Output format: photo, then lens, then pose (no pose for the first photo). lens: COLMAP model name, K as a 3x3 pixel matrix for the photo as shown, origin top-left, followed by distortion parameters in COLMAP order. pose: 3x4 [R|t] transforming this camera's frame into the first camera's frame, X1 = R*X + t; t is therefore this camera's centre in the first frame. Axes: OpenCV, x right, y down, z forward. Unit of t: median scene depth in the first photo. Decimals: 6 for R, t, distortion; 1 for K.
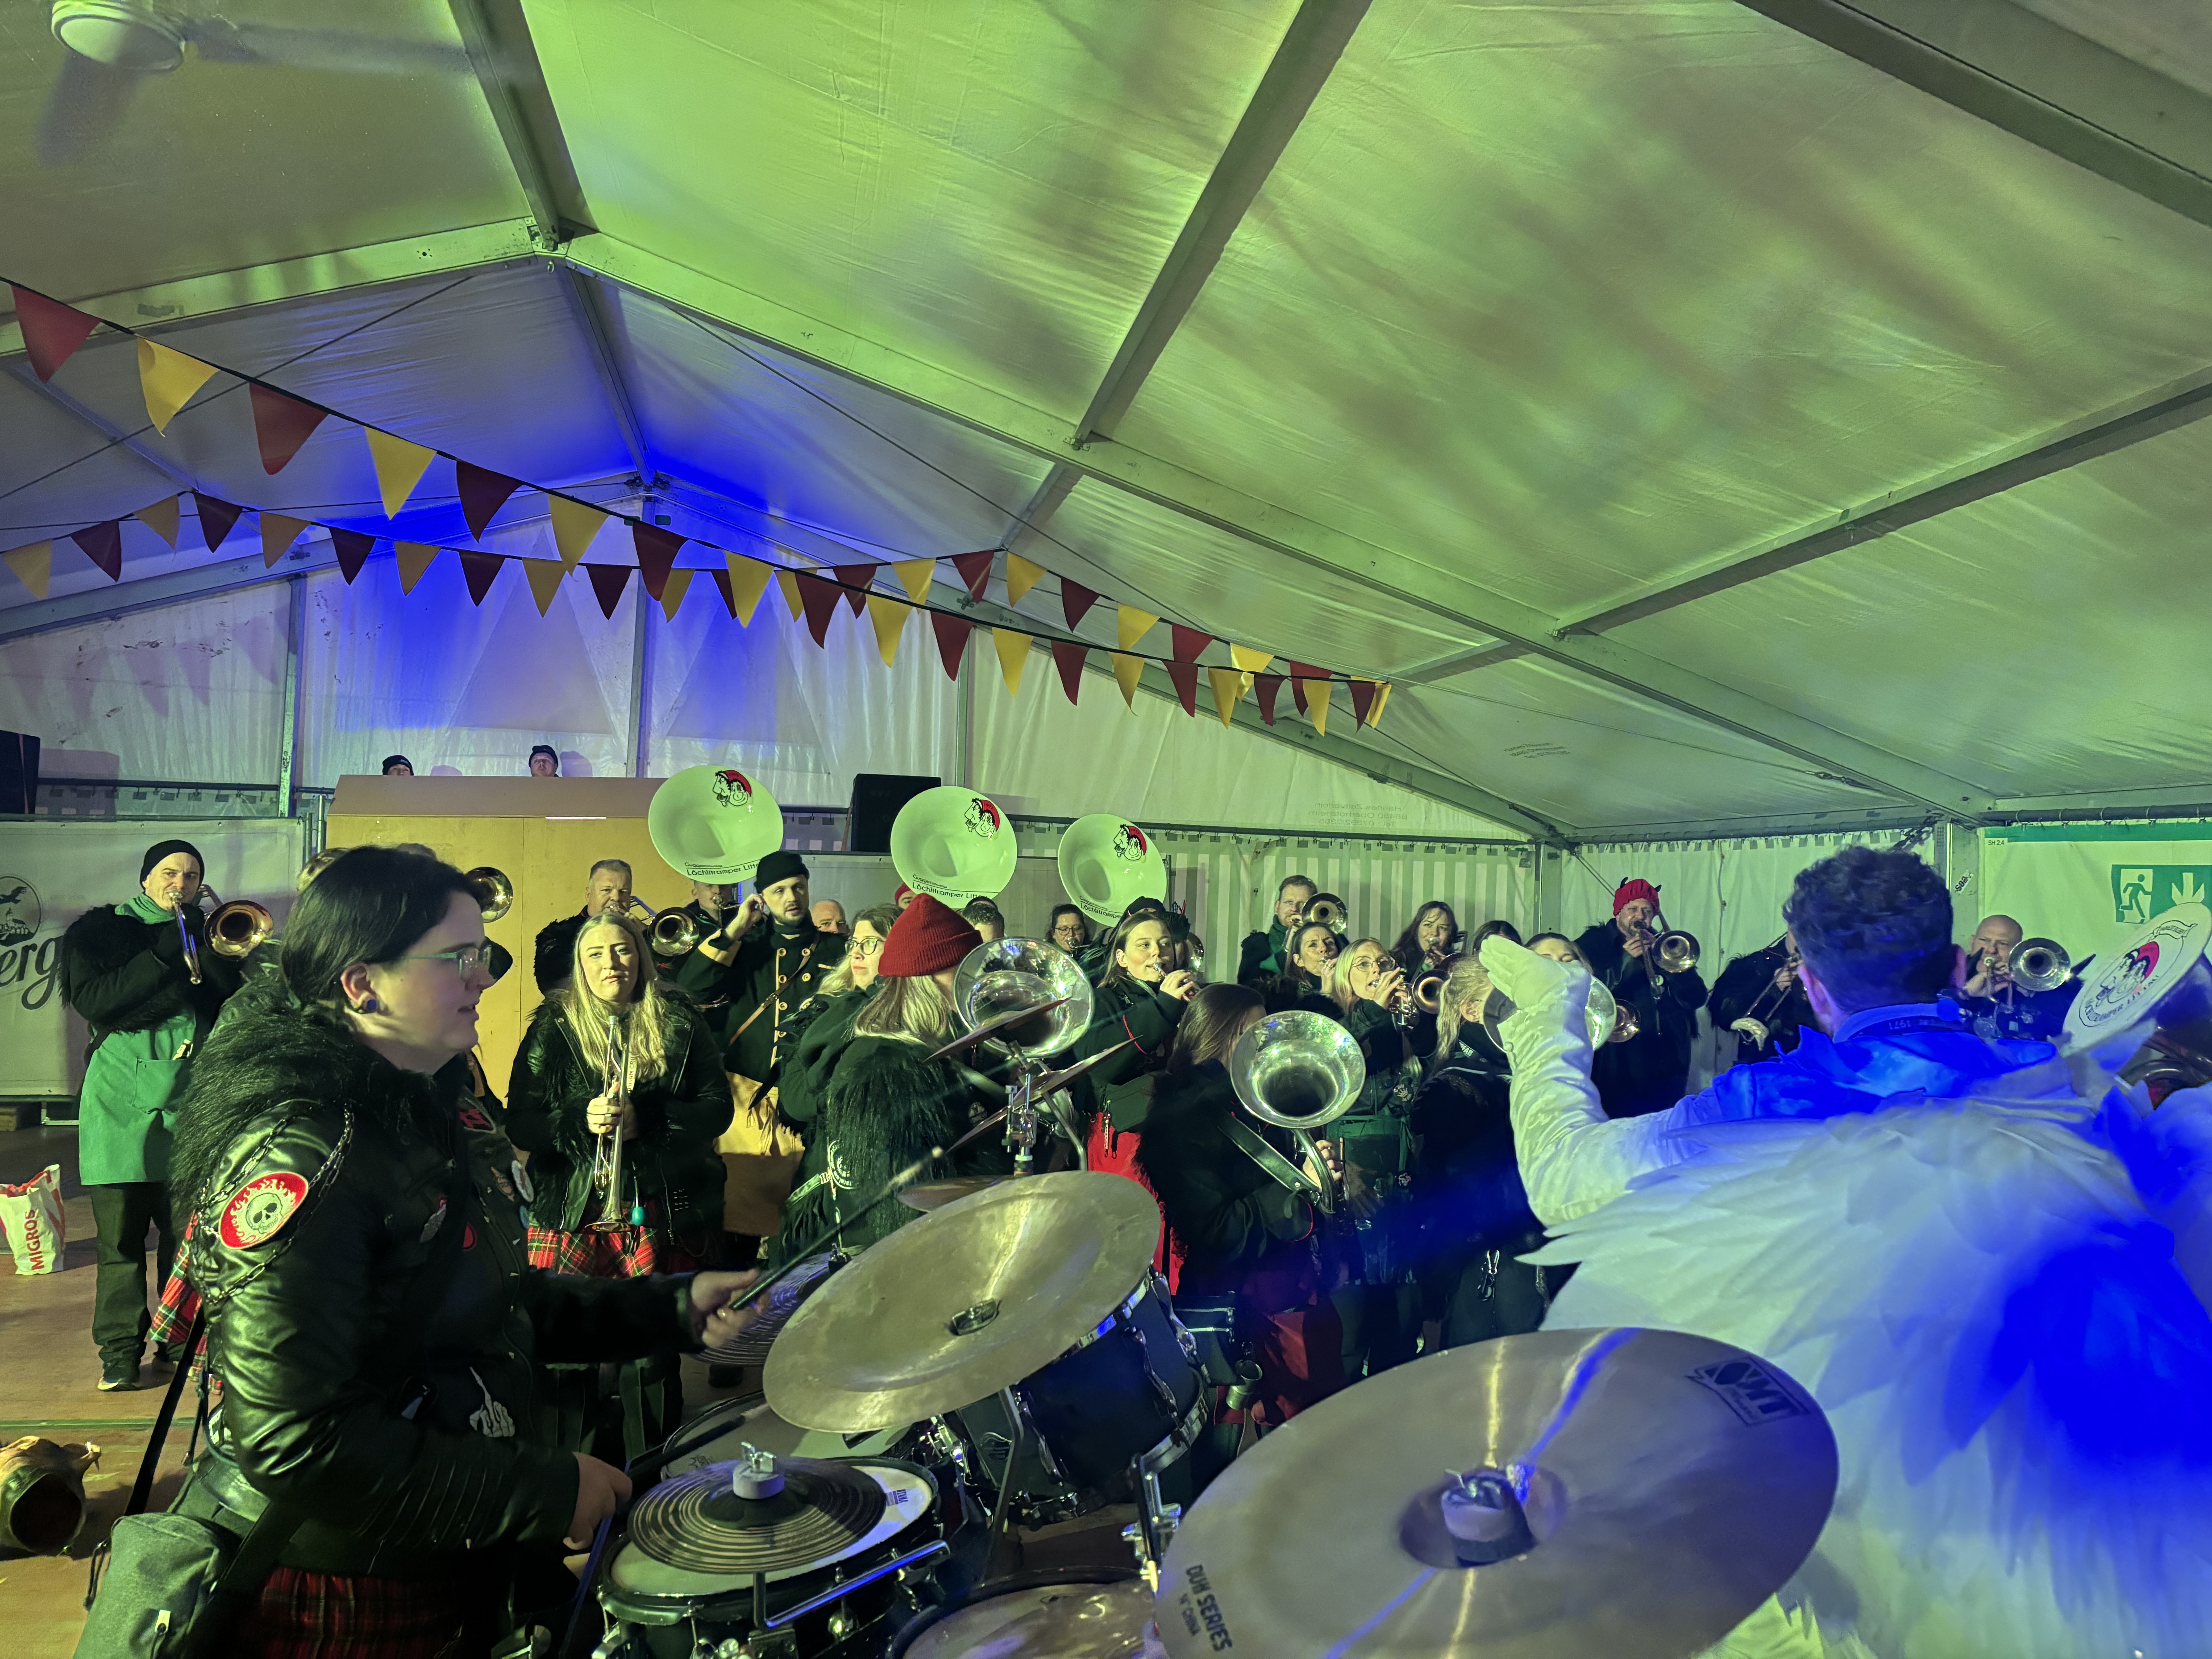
lens RADIAL K [[1675.9, 0, 1114.0], [0, 1675.9, 835.4], [0, 0, 1]] dist [0.051134, -0.042445]
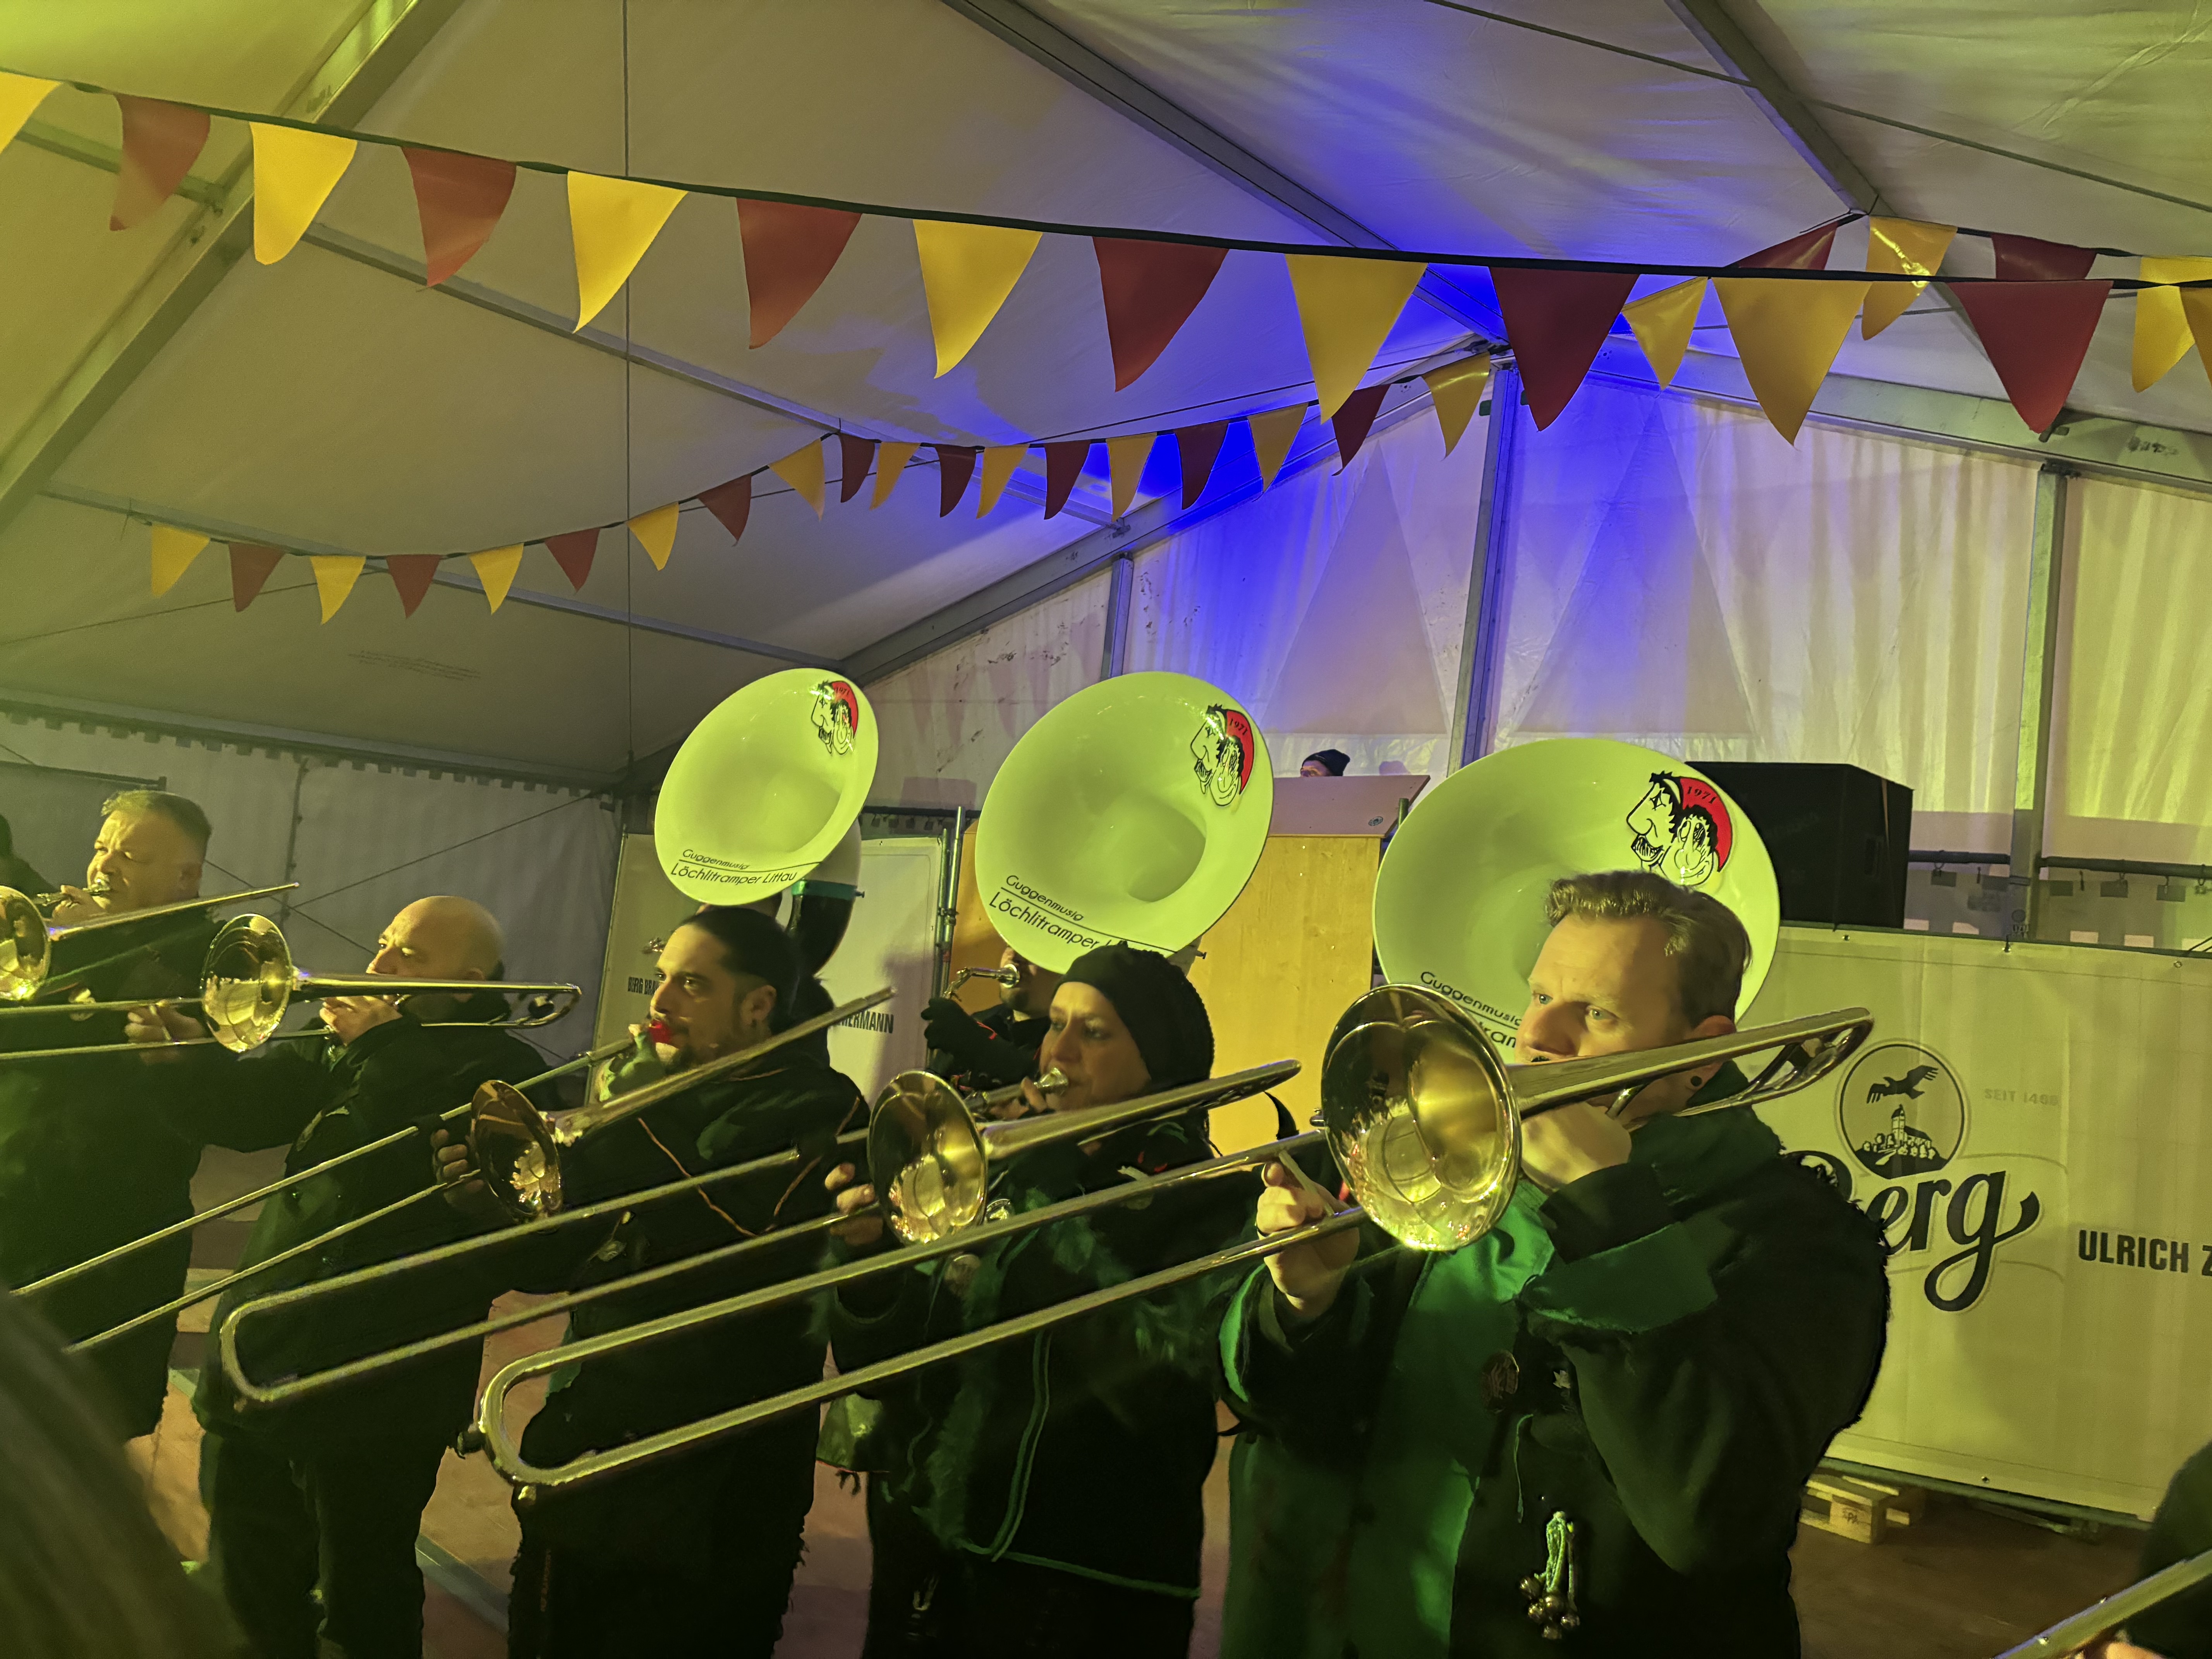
lens RADIAL K [[1675.9, 0, 1124.9], [0, 1675.9, 838.8], [0, 0, 1]] dist [0.051134, -0.042445]
pose [[0.600765, -0.009744, -0.799367, 0.246777], [-0.053702, 0.997175, -0.052515, 0.035949], [0.797620, 0.074477, 0.598544, 0.848196]]
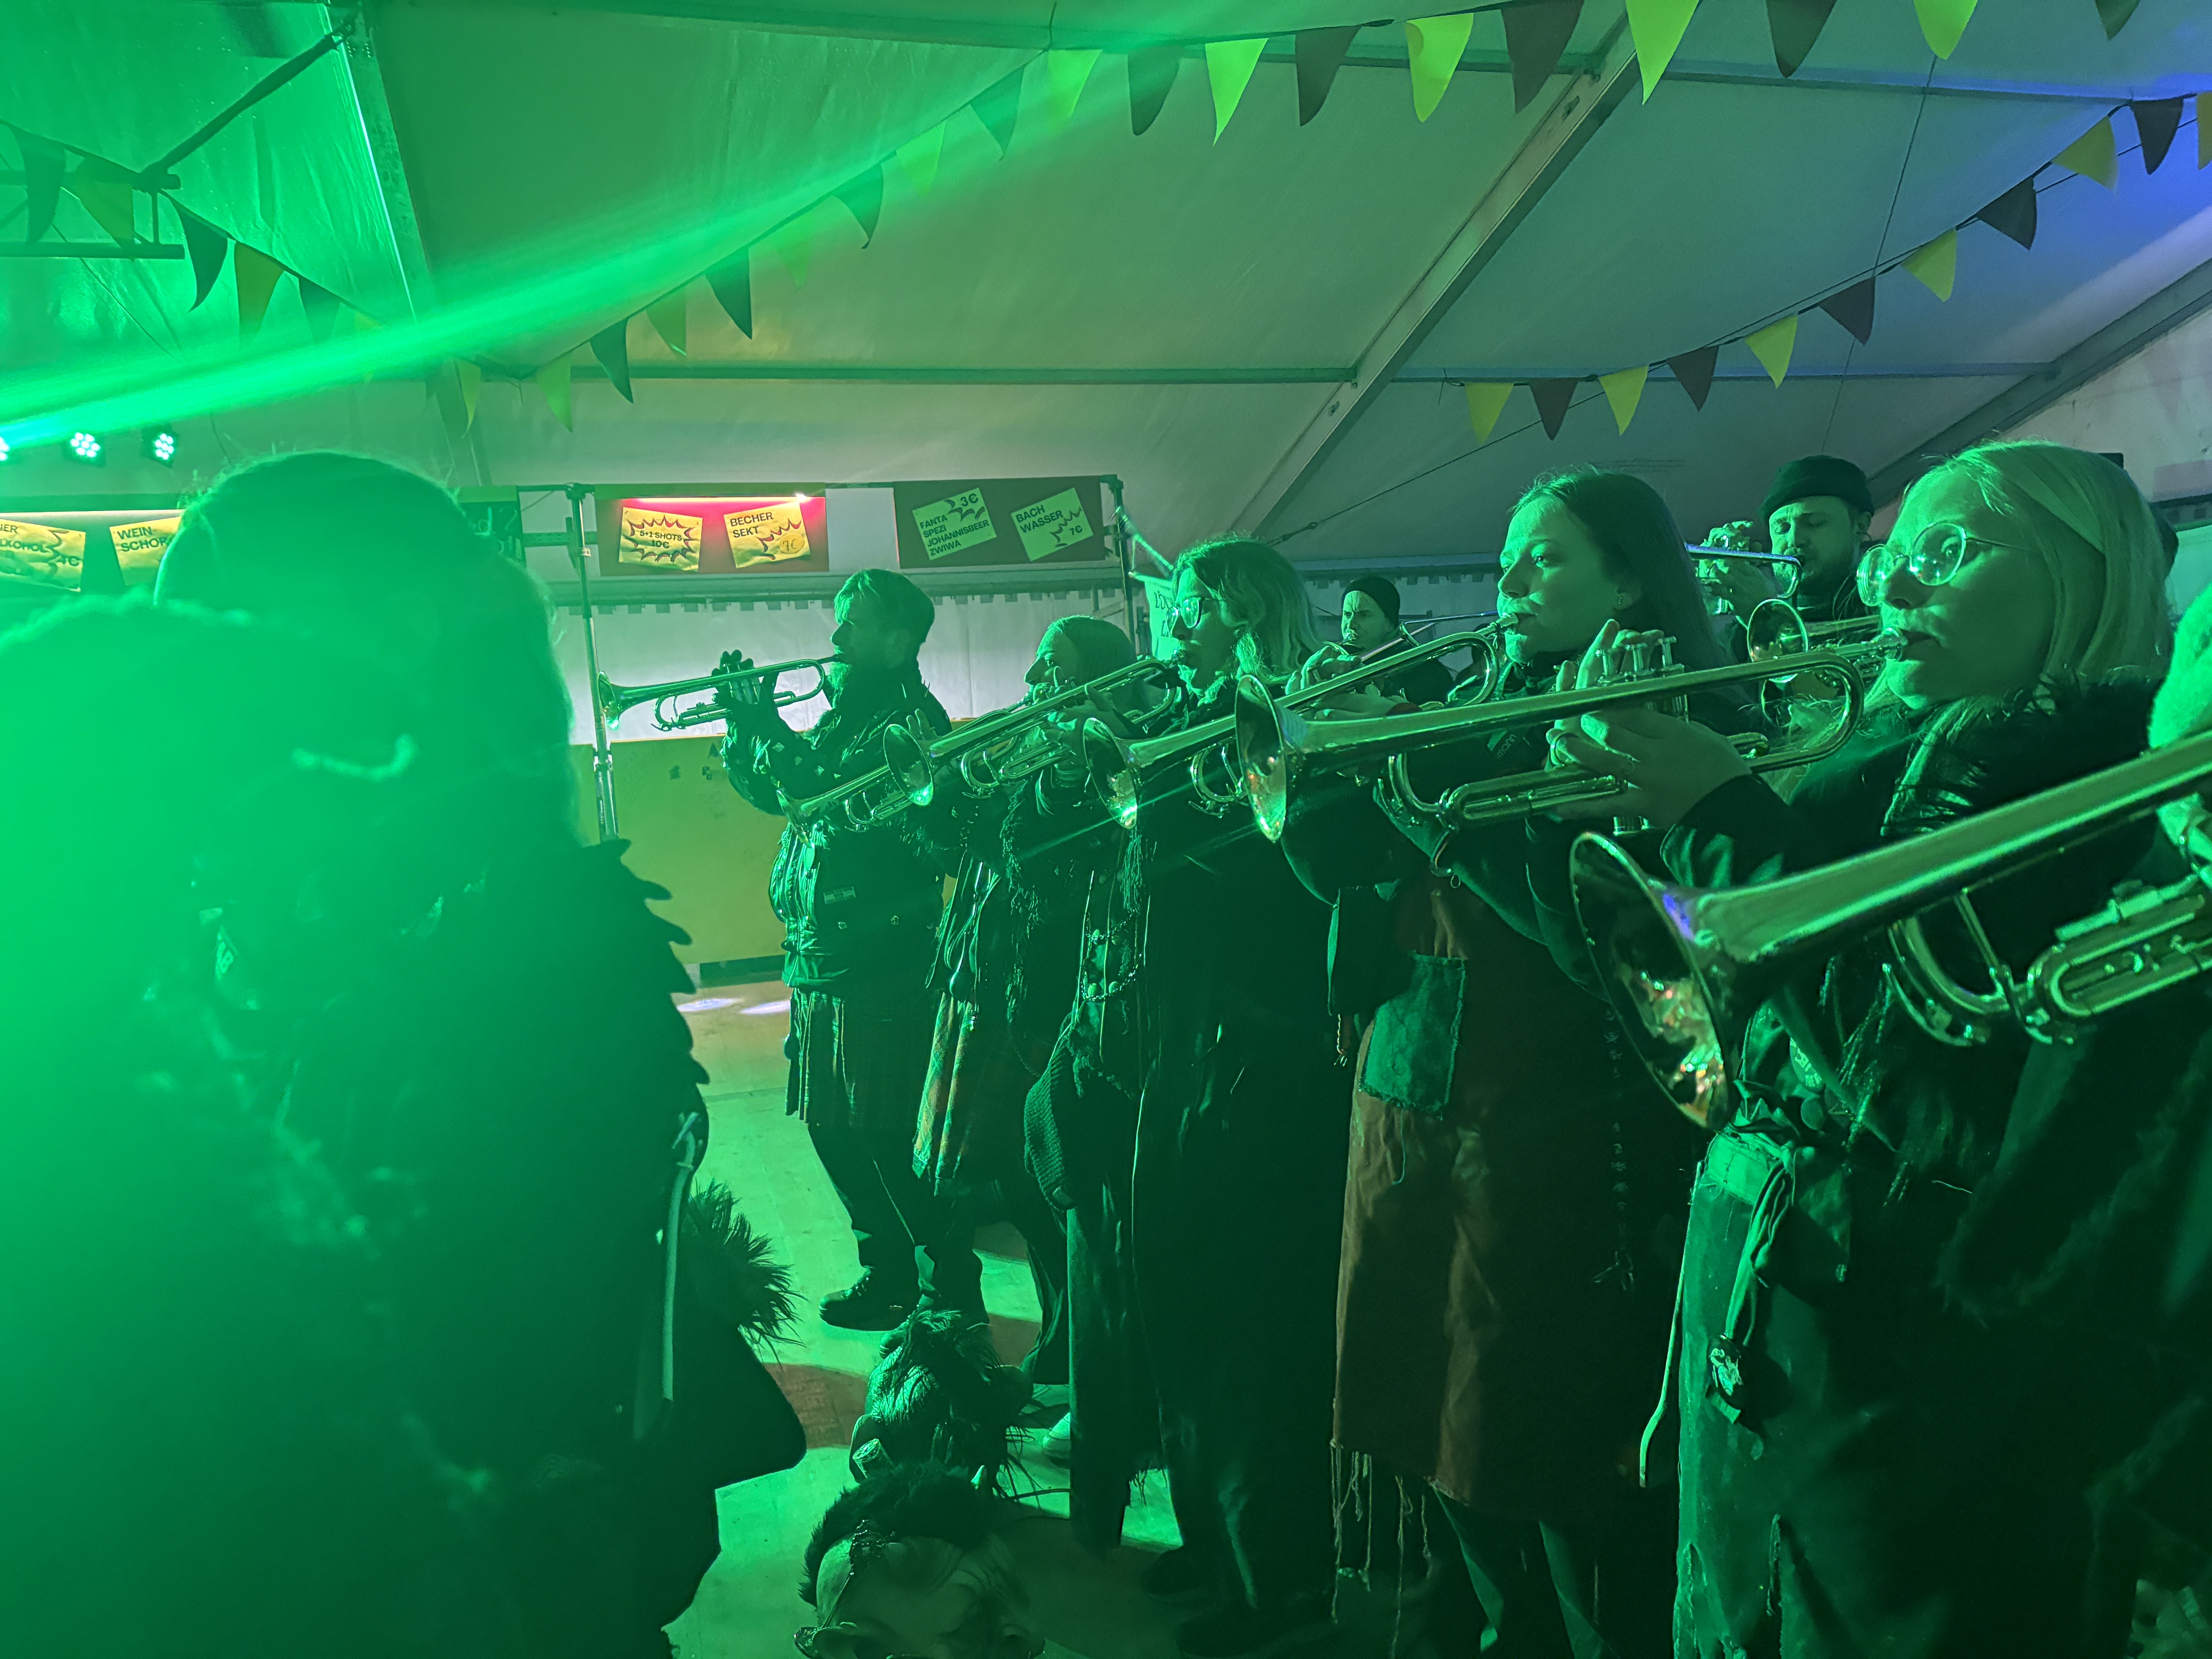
lens RADIAL K [[1675.9, 0, 1116.2], [0, 1675.9, 846.7], [0, 0, 1]] dist [0.051134, -0.042445]
pose [[0.099868, 0.041982, -0.994115, 0.267514], [0.097659, 0.993872, 0.051783, 0.066876], [0.990197, -0.102255, 0.095156, 0.570828]]
